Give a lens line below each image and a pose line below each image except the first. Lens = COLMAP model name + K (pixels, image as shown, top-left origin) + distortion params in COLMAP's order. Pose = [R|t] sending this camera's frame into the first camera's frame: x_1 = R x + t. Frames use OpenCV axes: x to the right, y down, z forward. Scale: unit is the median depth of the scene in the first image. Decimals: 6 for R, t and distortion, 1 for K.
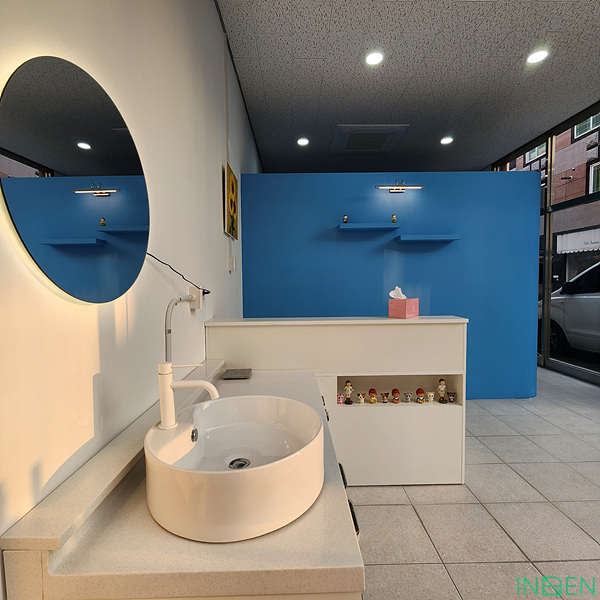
lens RADIAL K [[327.5, 0, 296.8], [0, 327.5, 298.2], [0, 0, 1]] dist [0.003990, -0.001370]
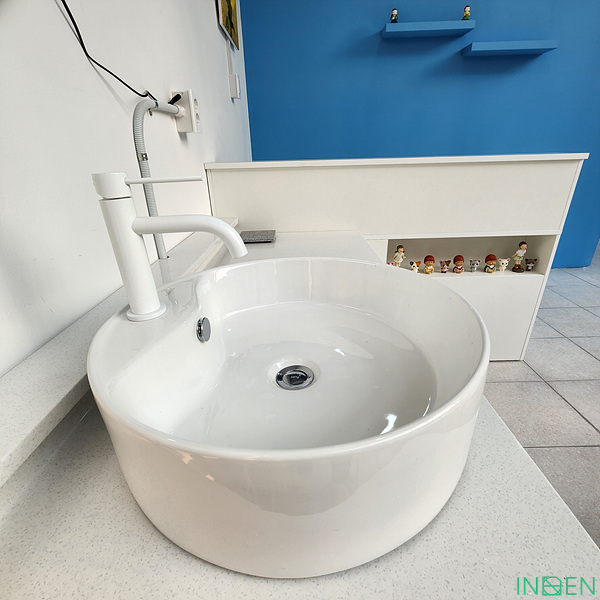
lens RADIAL K [[329.2, 0, 301.5], [0, 329.2, 299.0], [0, 0, 1]] dist [0.000731, -0.000716]
pose [[0.999884, -0.009797, -0.011657, -0.066128], [0.013391, 0.930205, 0.366797, 0.081658], [0.007250, -0.366911, 0.930228, 0.232639]]
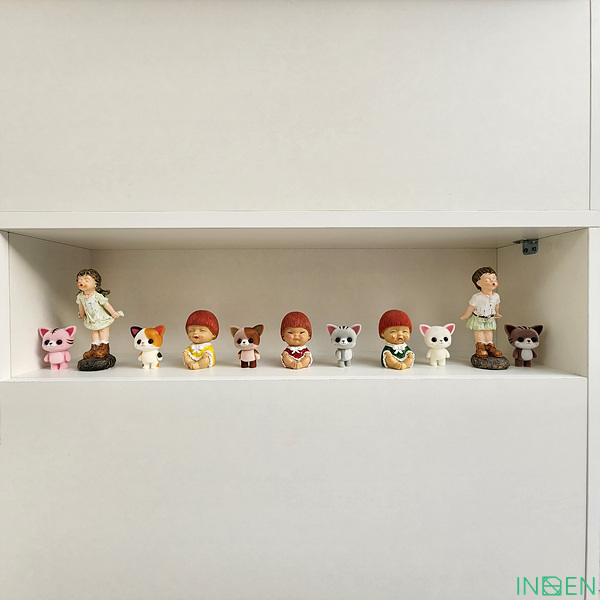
lens RADIAL K [[329.2, 0, 301.5], [0, 329.2, 299.0], [0, 0, 1]] dist [0.000731, -0.000716]
pose [[0.999921, 0.010933, -0.006246, 0.308688], [-0.011160, 0.999232, -0.037563, 0.277928], [0.005830, 0.037630, 0.999275, 0.754544]]
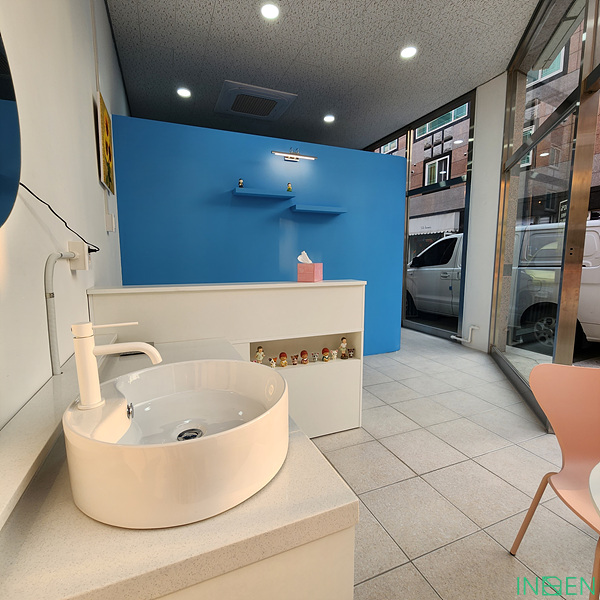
lens RADIAL K [[329.2, 0, 301.5], [0, 329.2, 299.0], [0, 0, 1]] dist [0.000731, -0.000716]
pose [[0.926744, -0.034610, 0.374095, -0.090108], [0.007622, 0.997275, 0.073384, 0.038043], [-0.375615, -0.065157, 0.924482, 0.051401]]
